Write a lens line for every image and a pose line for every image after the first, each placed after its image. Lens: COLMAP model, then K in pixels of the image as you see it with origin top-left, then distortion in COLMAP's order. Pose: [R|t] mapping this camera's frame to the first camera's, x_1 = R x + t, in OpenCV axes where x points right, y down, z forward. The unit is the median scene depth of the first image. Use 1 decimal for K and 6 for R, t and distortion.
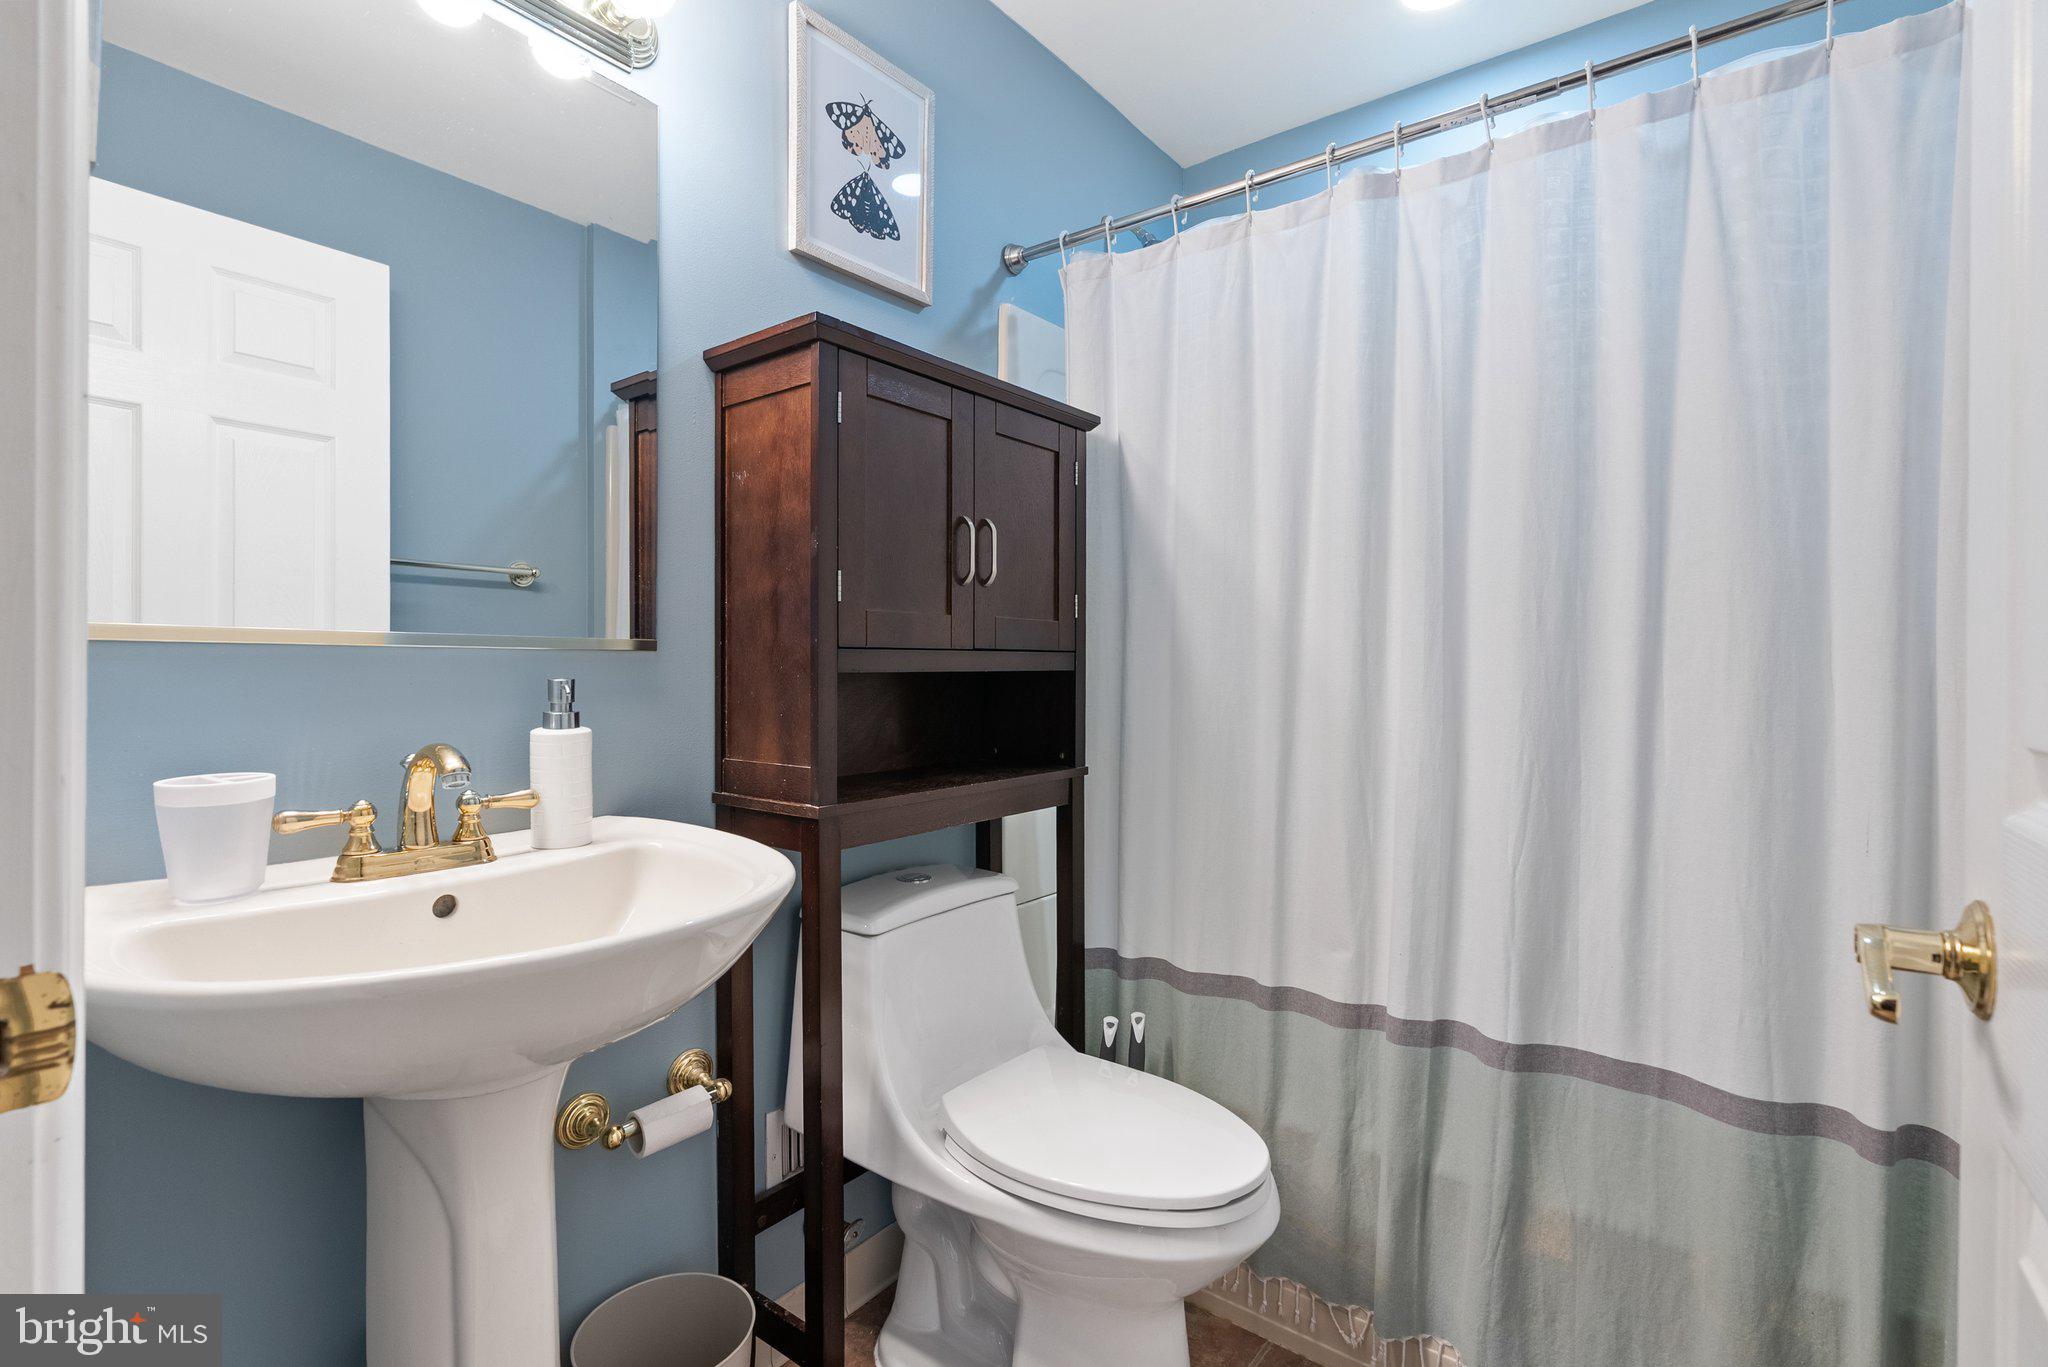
lens RADIAL K [[945.8, 0, 1021.0], [0, 945.8, 690.7], [0, 0, 1]] dist [-0.021503, 0.005167]
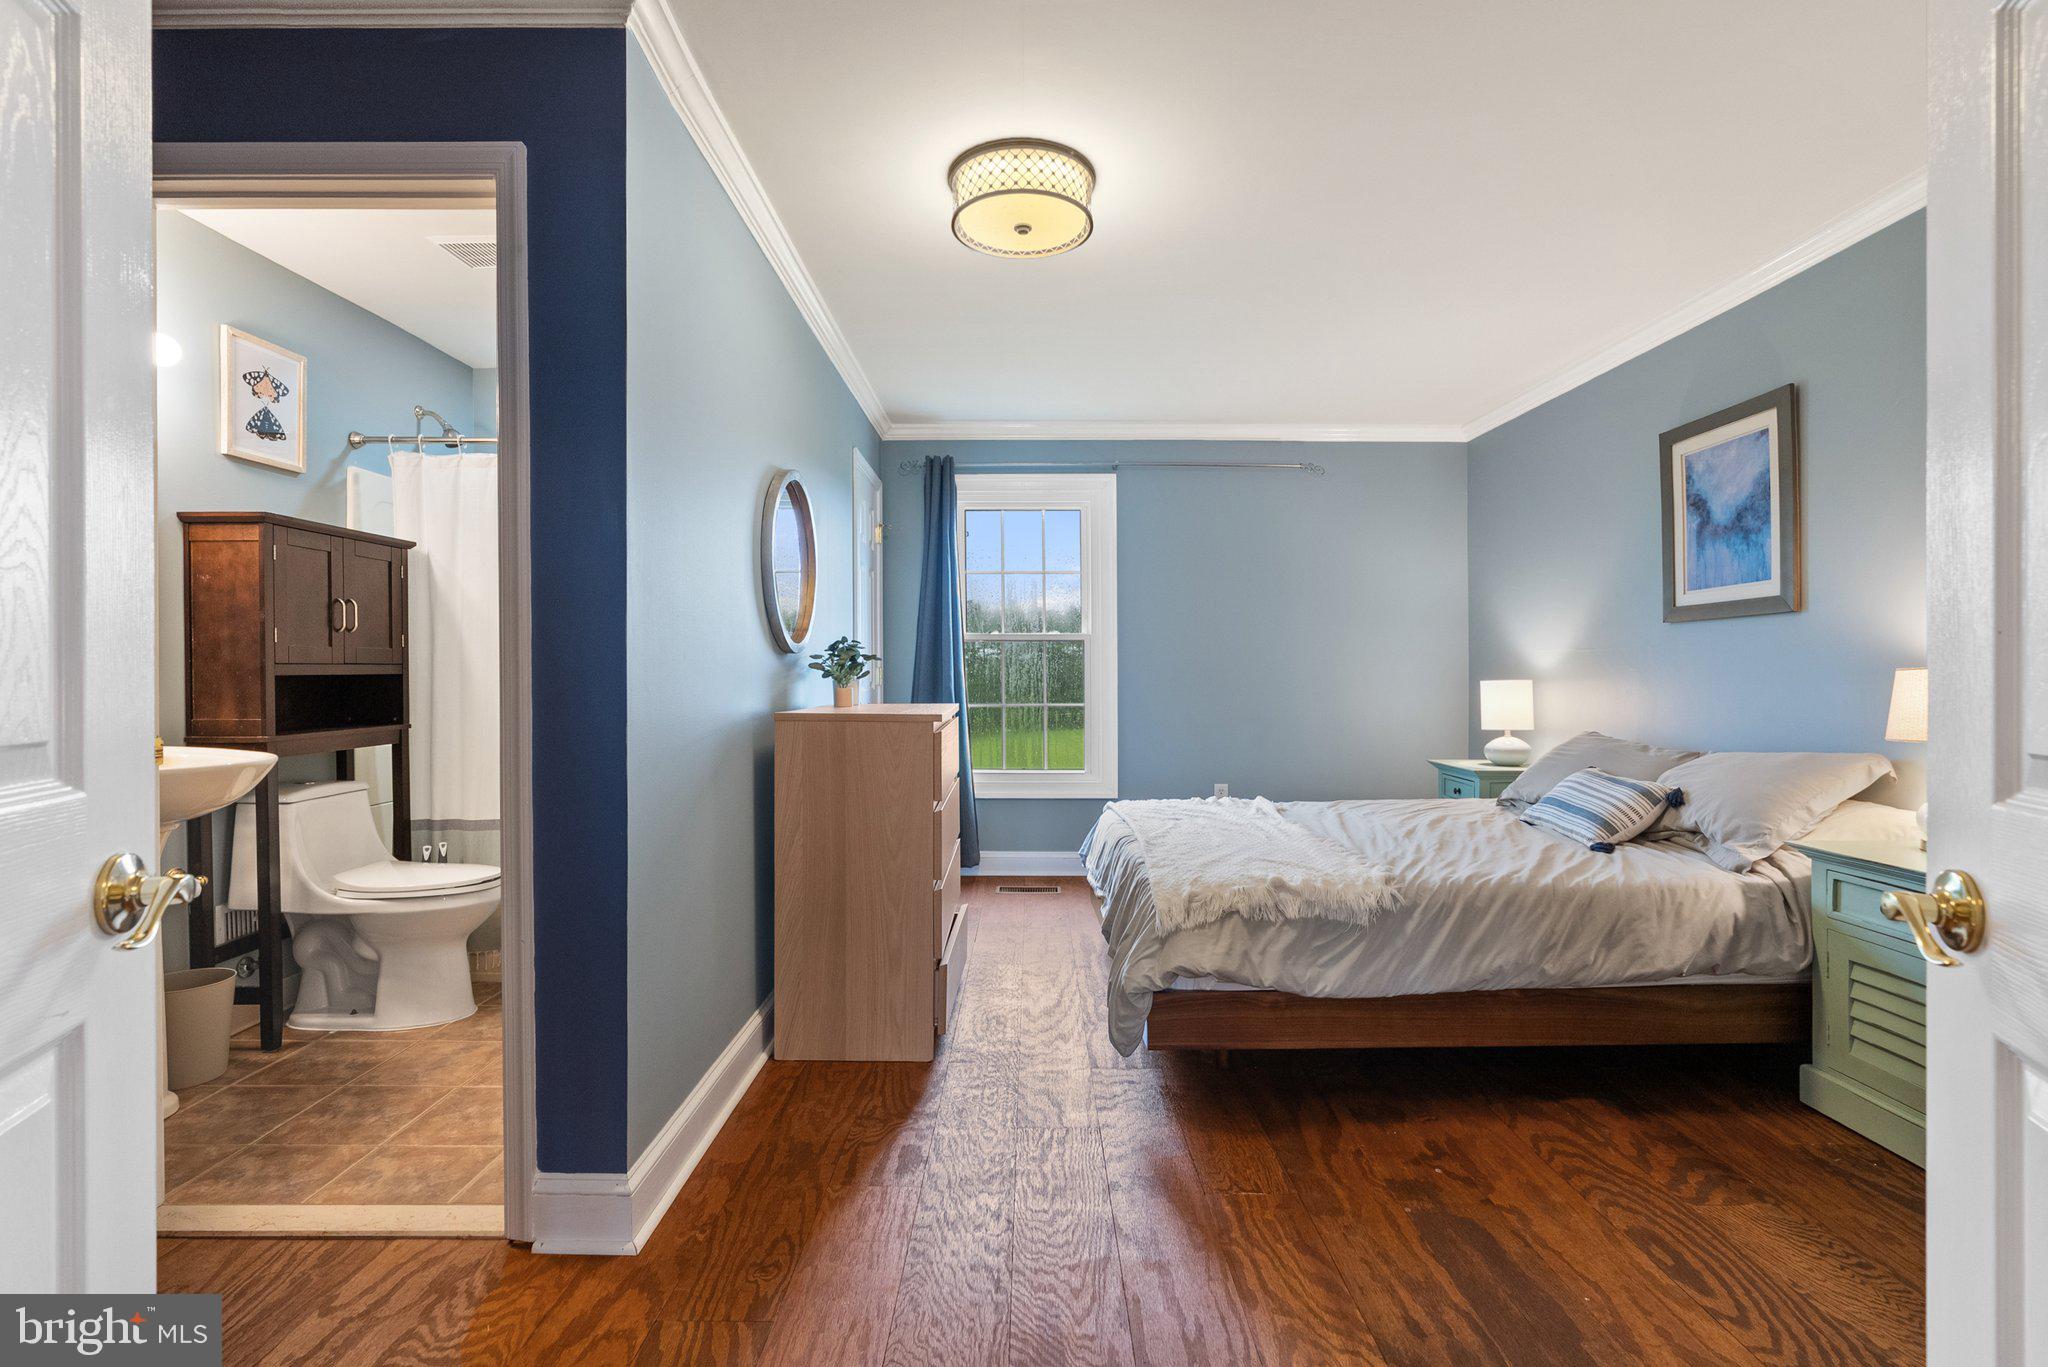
lens RADIAL K [[945.8, 0, 1058.9], [0, 945.8, 691.9], [0, 0, 1]] dist [-0.021503, 0.005167]
pose [[0.773701, -0.013308, 0.633411, -0.125910], [0.009604, 0.999911, 0.009277, 0.013807], [-0.633478, -0.001094, 0.773760, -1.425627]]
